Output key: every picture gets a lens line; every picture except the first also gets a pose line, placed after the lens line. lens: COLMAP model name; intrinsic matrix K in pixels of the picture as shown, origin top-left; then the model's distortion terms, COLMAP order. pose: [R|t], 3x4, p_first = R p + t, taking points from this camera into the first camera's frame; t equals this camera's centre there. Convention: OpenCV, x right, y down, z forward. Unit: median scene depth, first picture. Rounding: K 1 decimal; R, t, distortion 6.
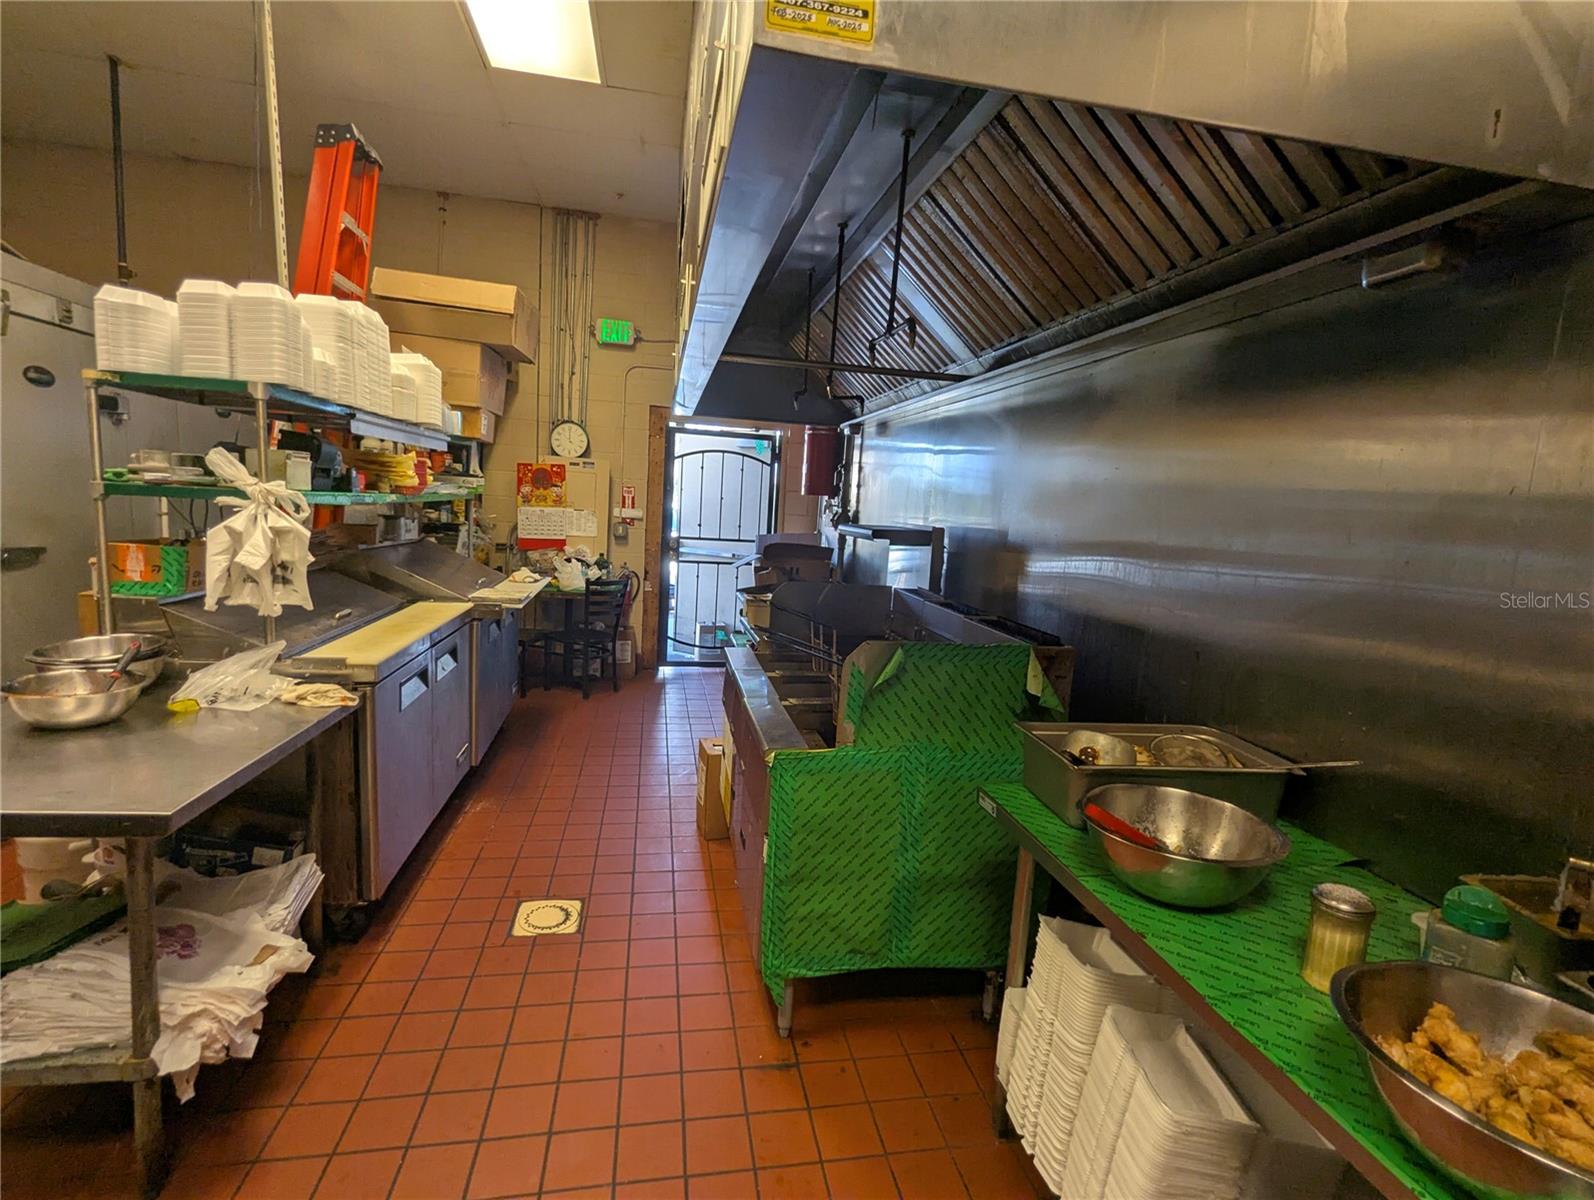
lens RADIAL K [[758.7, 0, 800.5], [0, 758.7, 603.6], [0, 0, 1]] dist [0.001216, 0.002290]
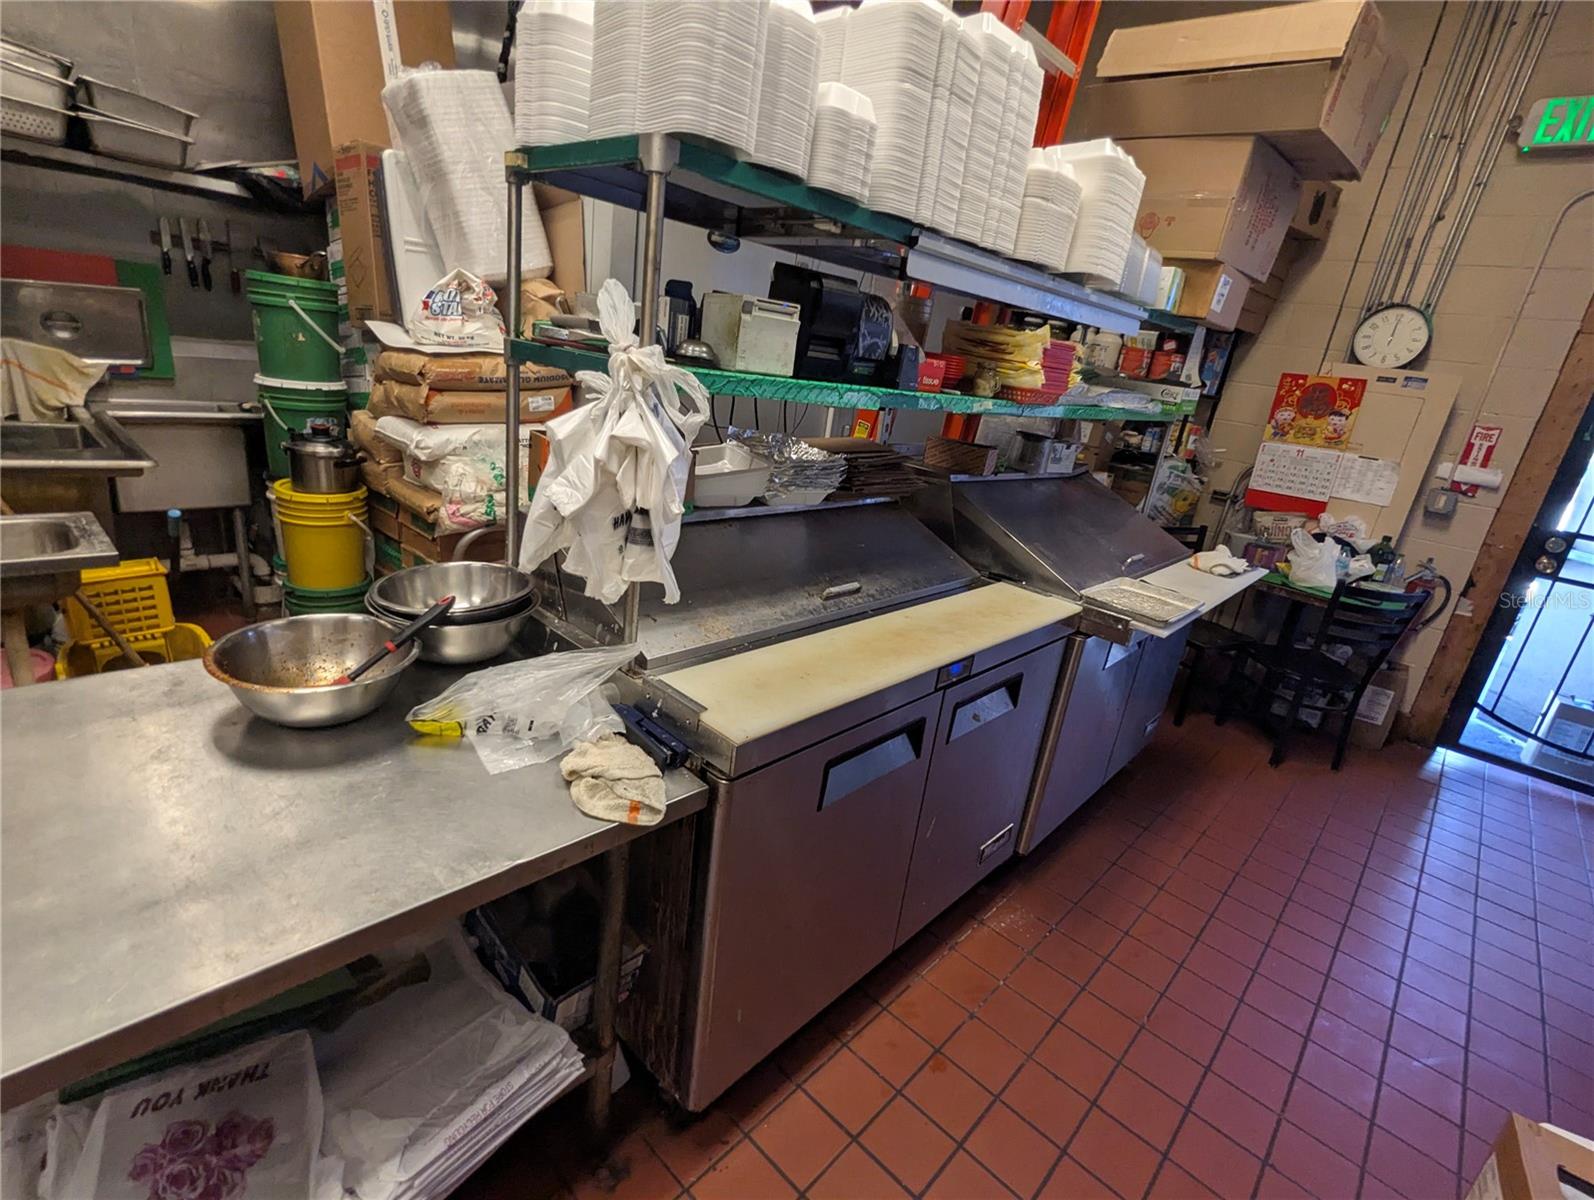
lens RADIAL K [[758.7, 0, 800.5], [0, 758.7, 603.6], [0, 0, 1]] dist [0.001216, 0.002290]
pose [[0.595612, 0.276746, -0.754094, -0.081194], [-0.198064, 0.960390, 0.196016, -0.045261], [0.778471, 0.032610, 0.626833, 0.301858]]
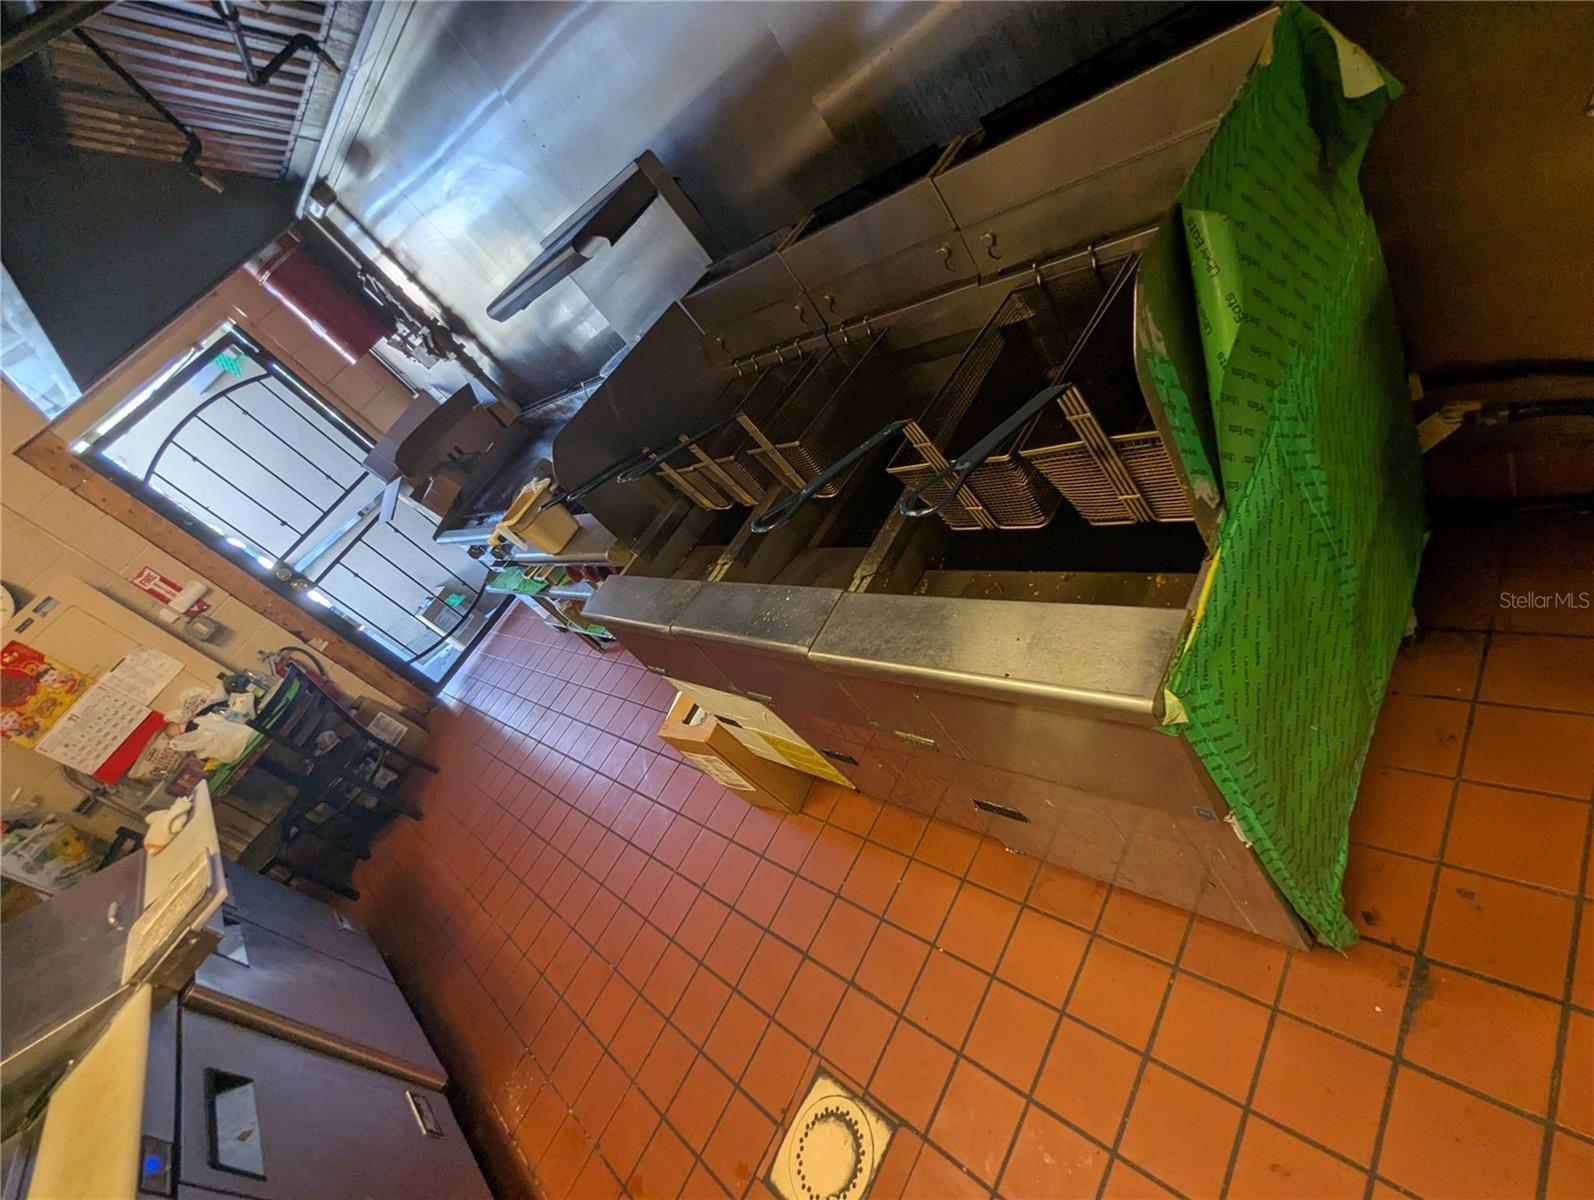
lens RADIAL K [[761.2, 0, 799.6], [0, 761.2, 605.0], [0, 0, 1]] dist [-0.001814, 0.000584]
pose [[0.578809, -0.795230, 0.180524, -0.060691], [0.687508, 0.594931, 0.416401, -0.035887], [-0.438534, -0.116905, 0.891078, 0.272446]]
